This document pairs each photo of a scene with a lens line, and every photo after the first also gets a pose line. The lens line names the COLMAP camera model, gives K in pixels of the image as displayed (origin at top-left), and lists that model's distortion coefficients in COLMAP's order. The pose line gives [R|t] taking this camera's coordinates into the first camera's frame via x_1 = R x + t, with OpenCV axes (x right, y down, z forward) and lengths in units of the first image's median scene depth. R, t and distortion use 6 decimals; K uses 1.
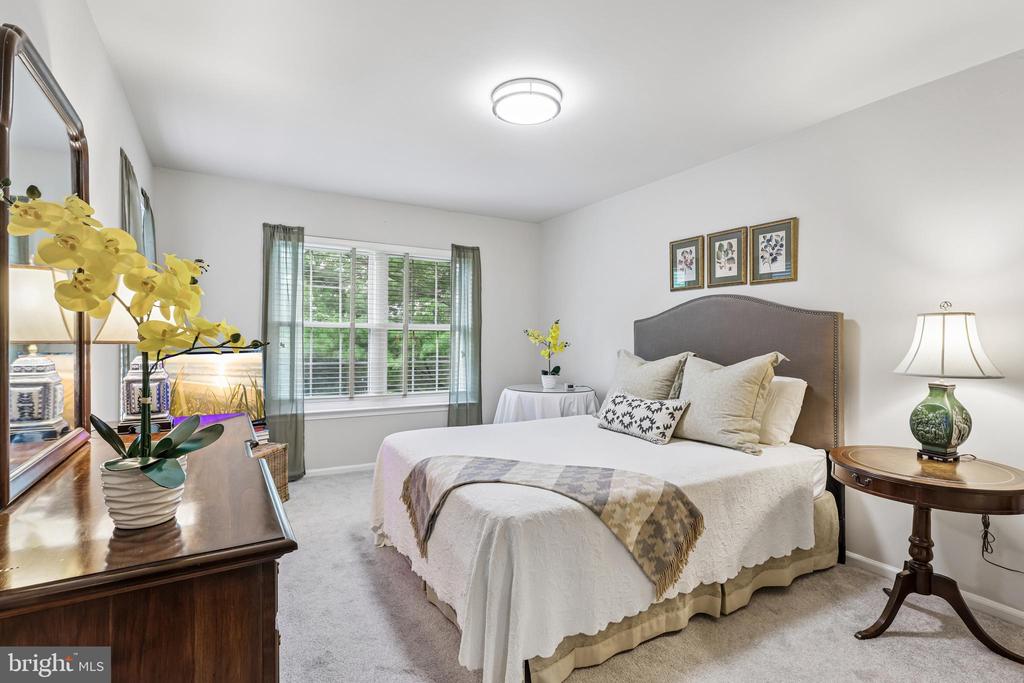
lens RADIAL K [[487.7, 0, 519.3], [0, 487.7, 341.5], [0, 0, 1]] dist [-0.007495, 0.002463]
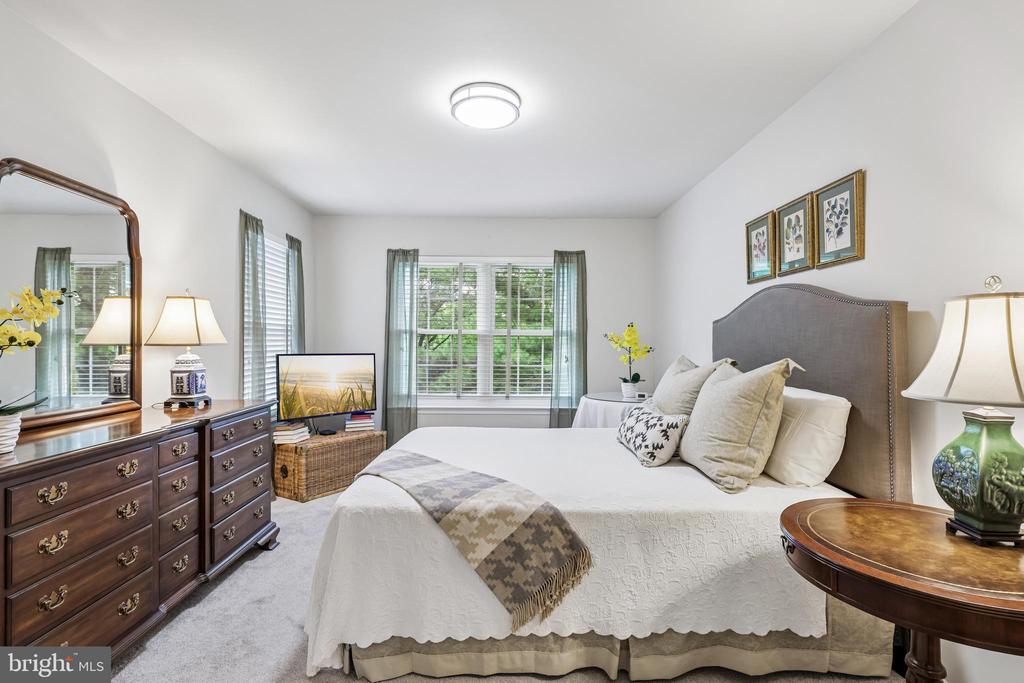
lens RADIAL K [[487.7, 0, 529.3], [0, 487.7, 341.5], [0, 0, 1]] dist [-0.007495, 0.002463]
pose [[0.869791, -0.005396, -0.493390, 0.505313], [-0.001411, 0.999909, -0.013424, 0.005322], [0.493418, 0.012373, 0.869704, 0.151253]]
